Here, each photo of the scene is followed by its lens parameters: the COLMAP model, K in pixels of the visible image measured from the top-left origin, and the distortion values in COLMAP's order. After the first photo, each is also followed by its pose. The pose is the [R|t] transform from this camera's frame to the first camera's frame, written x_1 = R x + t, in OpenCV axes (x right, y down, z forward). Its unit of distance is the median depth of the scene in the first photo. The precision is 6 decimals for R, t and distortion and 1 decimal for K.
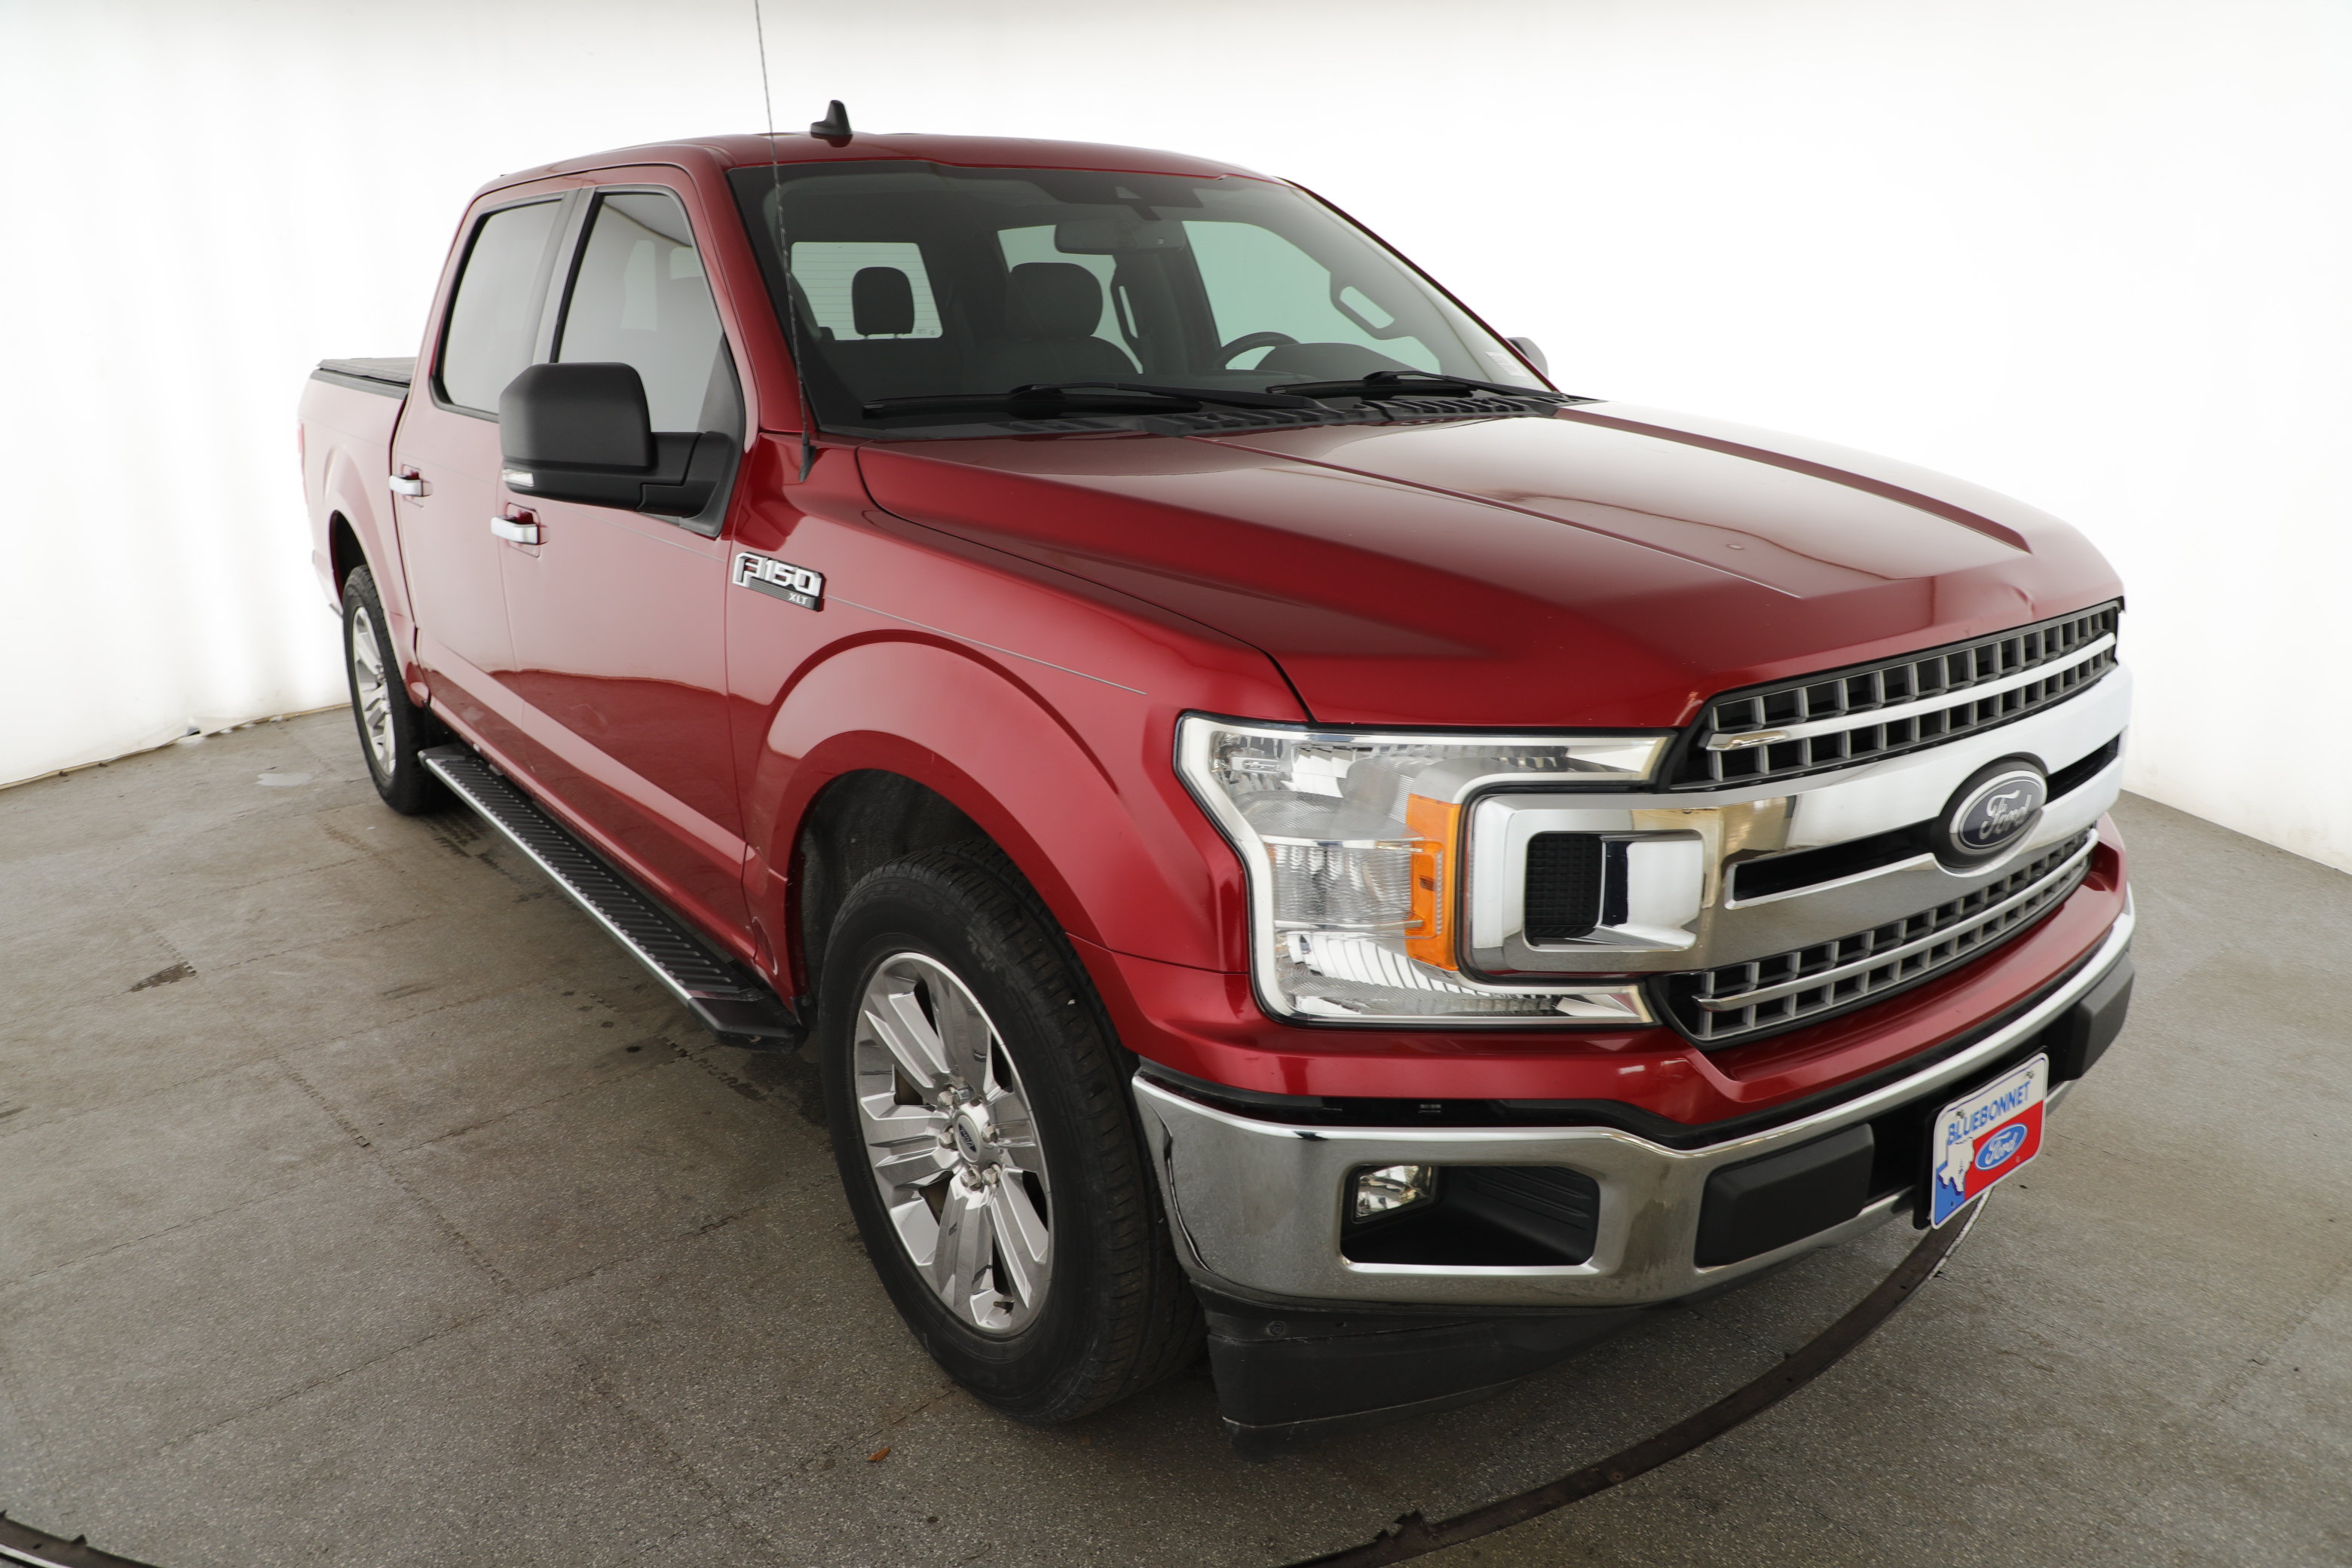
lens RADIAL K [[1629.6, 0, 1174.5], [0, 1629.6, 780.5], [0, 0, 1]] dist [-0.054248, 0.017241]
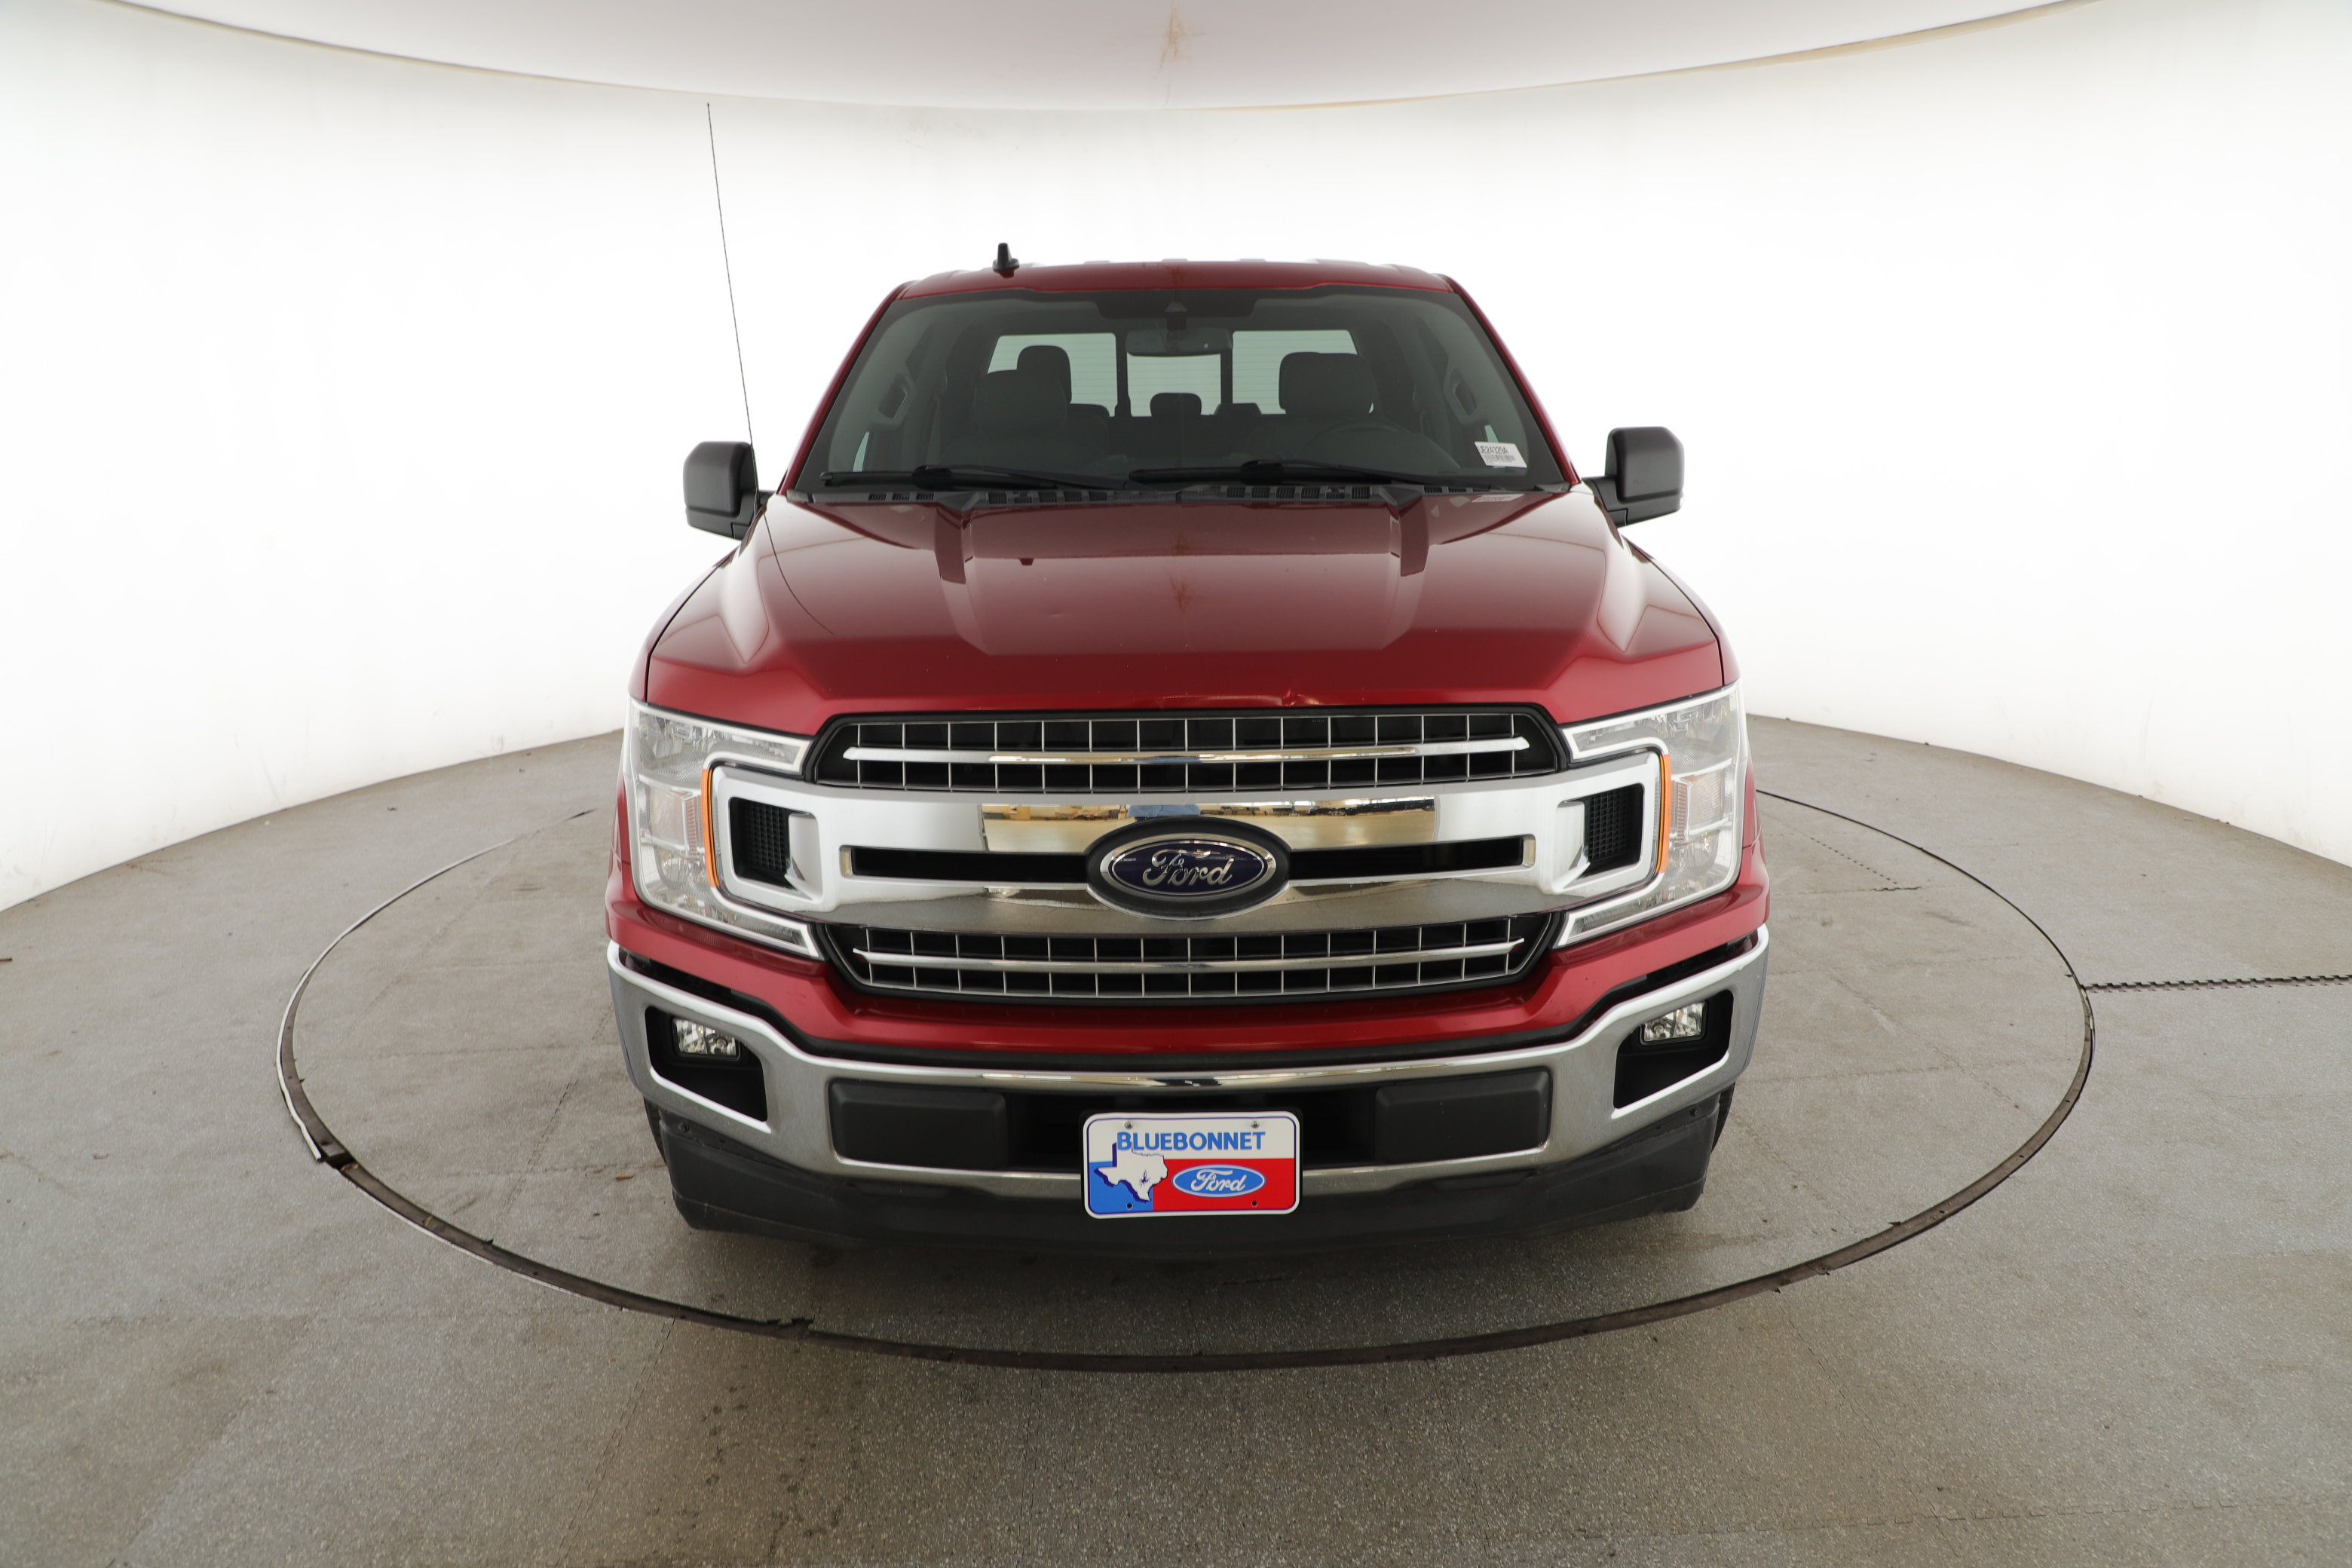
lens RADIAL K [[1629.6, 0, 1167.8], [0, 1629.6, 788.3], [0, 0, 1]] dist [-0.054248, 0.017241]
pose [[0.792043, 0.142340, -0.593639, 0.722858], [-0.156820, 0.987245, 0.027486, -0.039241], [0.589980, 0.071324, 0.804262, 0.047410]]
